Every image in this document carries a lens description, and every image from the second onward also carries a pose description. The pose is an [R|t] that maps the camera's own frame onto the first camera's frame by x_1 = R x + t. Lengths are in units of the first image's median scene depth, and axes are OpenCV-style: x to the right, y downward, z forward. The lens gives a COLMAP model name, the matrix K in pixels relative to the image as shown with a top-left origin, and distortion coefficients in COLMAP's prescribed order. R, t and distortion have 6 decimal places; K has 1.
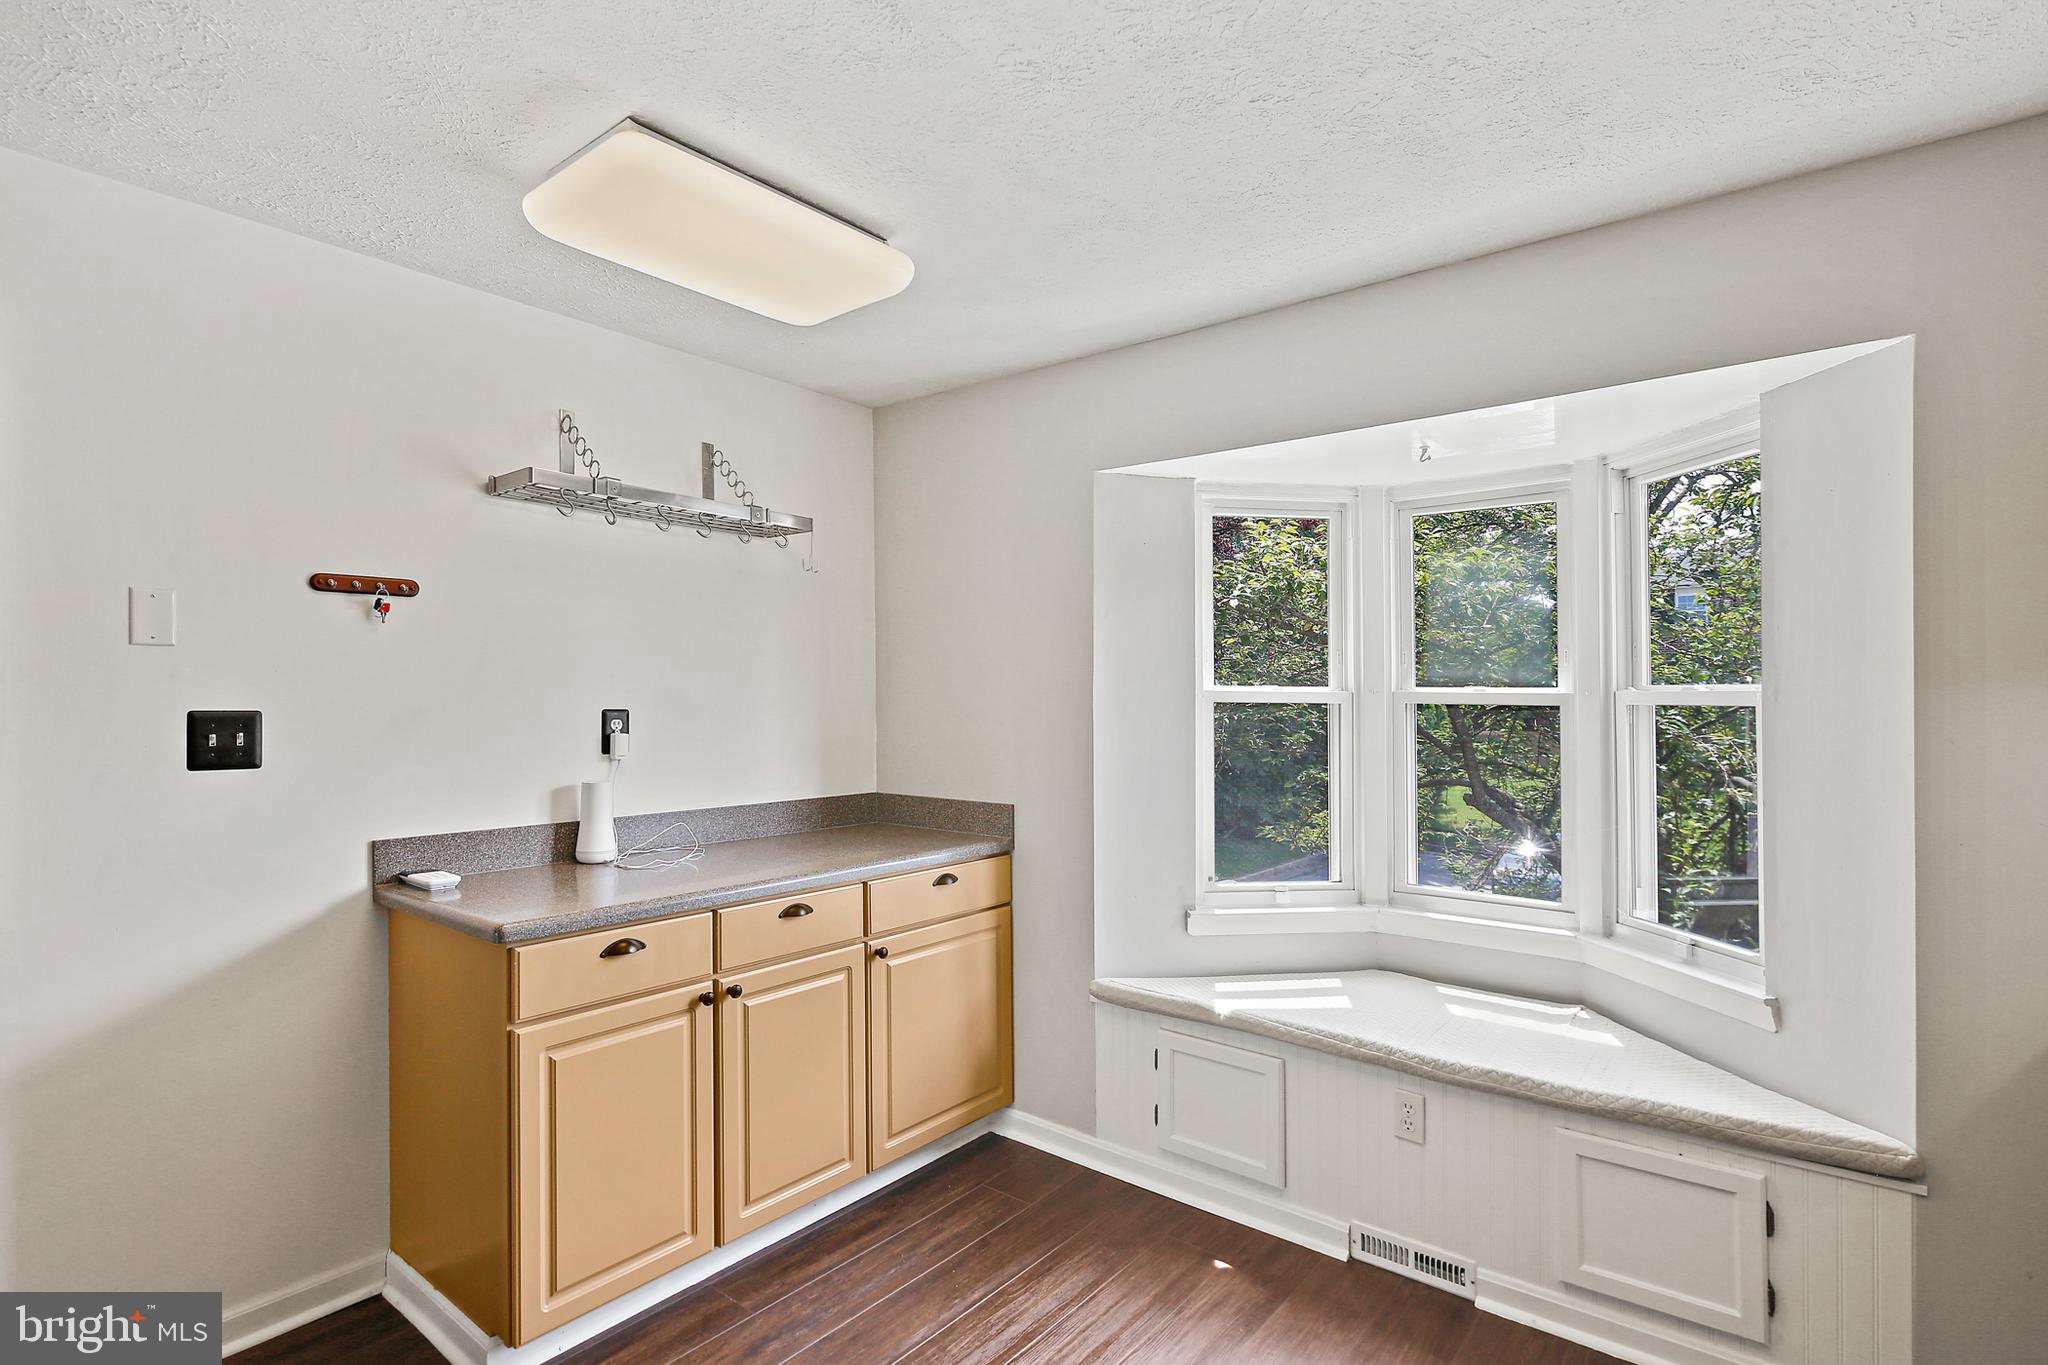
lens RADIAL K [[1001.7, 0, 1024.0], [0, 1001.7, 682.5], [0, 0, 1]] dist [0.000775, -0.000027]
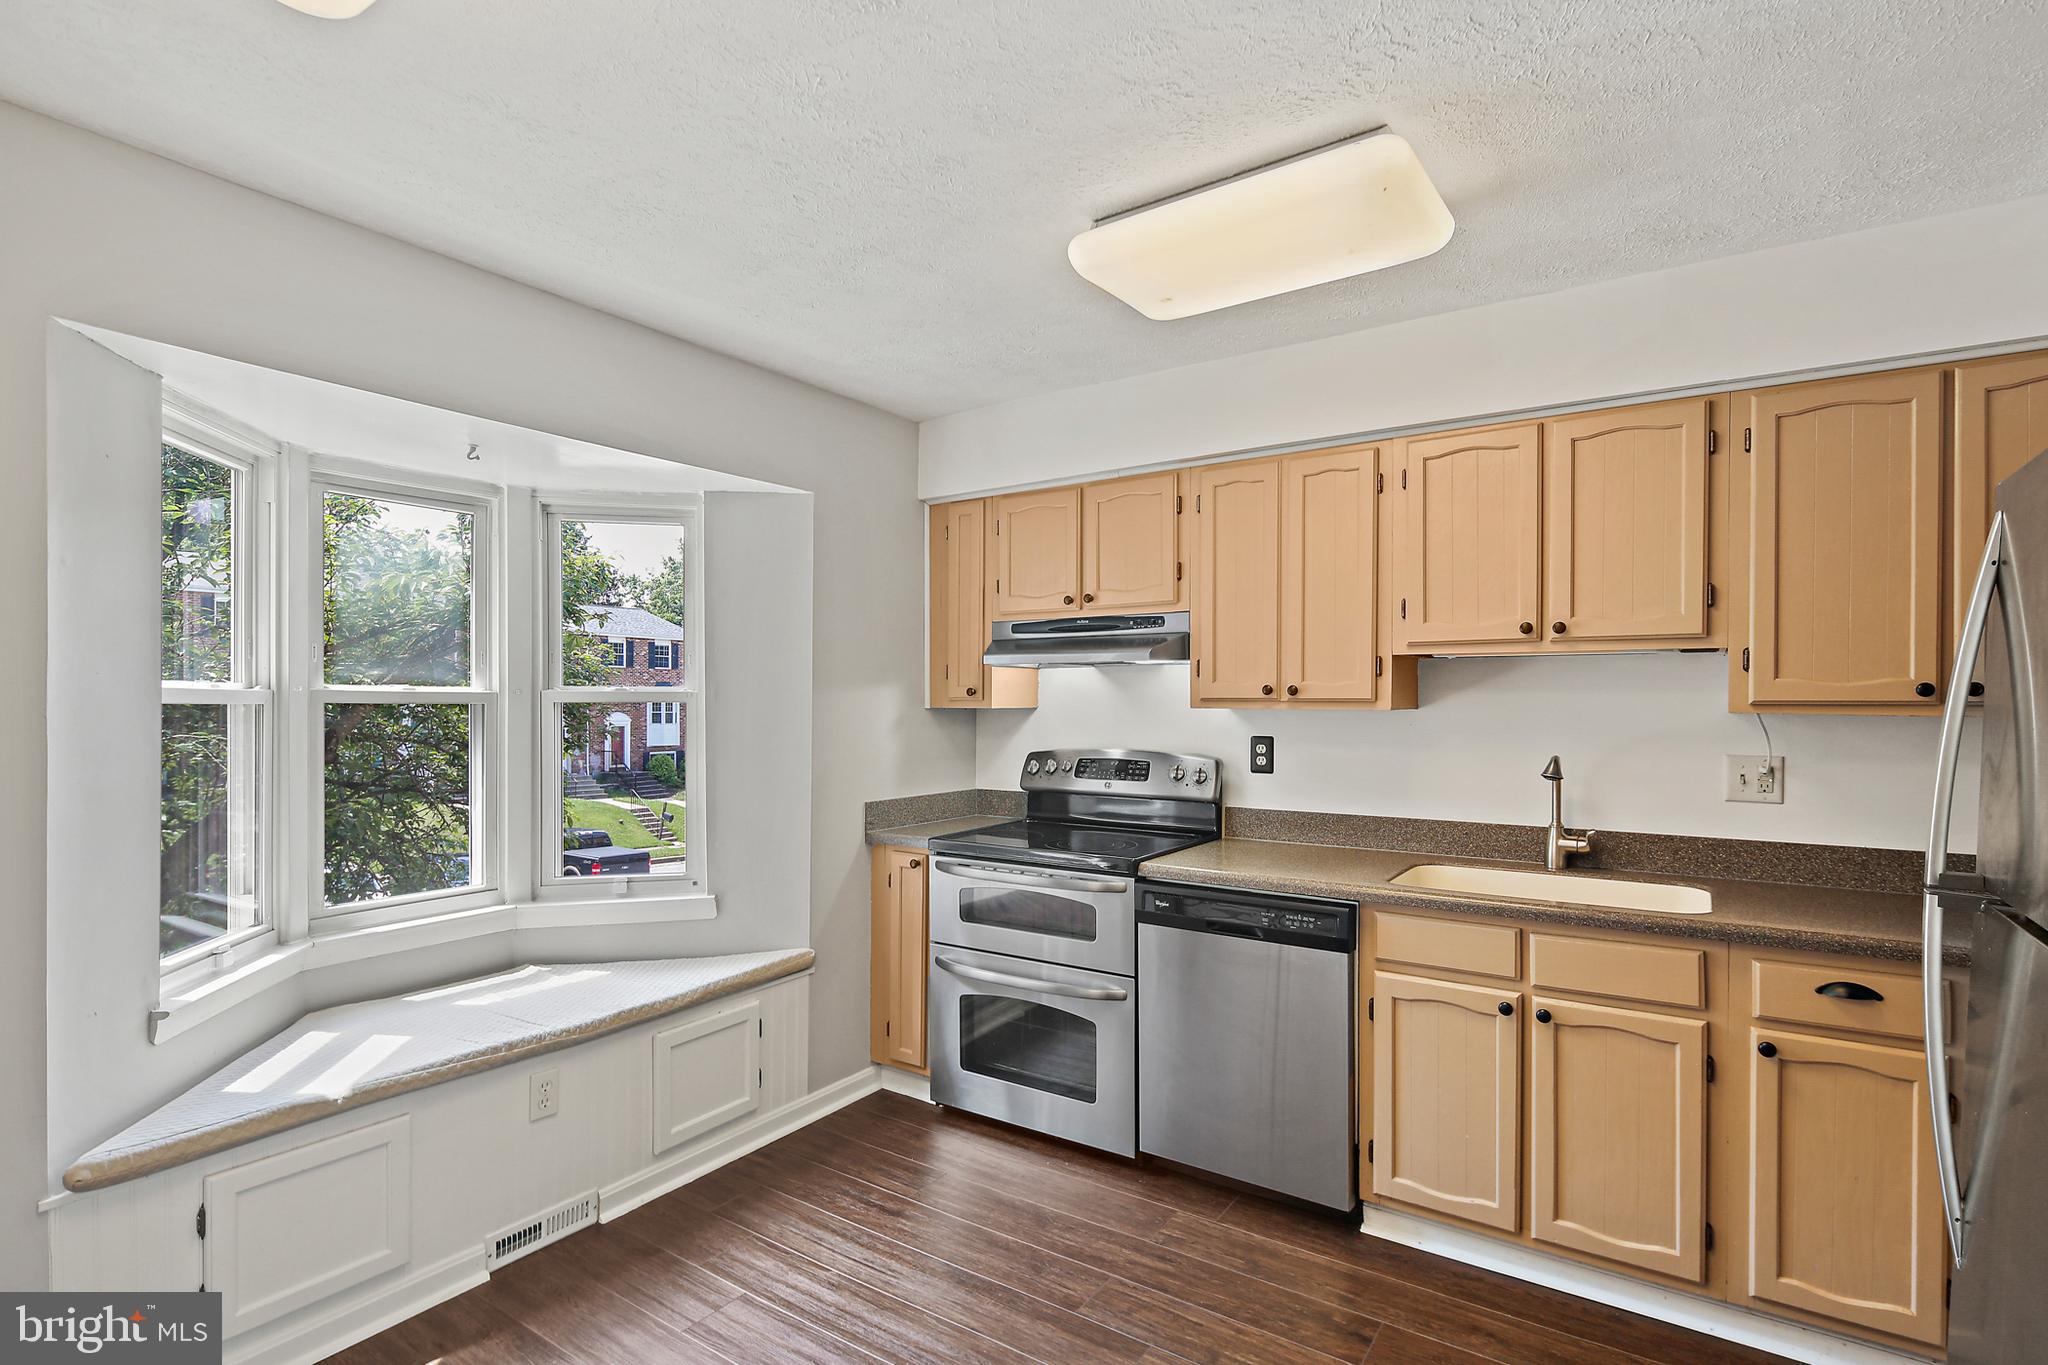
lens RADIAL K [[1001.7, 0, 1024.0], [0, 1001.7, 682.5], [0, 0, 1]] dist [0.000775, -0.000027]
pose [[-0.080585, 0.012434, 0.996670, -0.645344], [-0.016105, 0.999775, -0.013775, 0.006215], [-0.996618, -0.017161, -0.080366, 0.536227]]
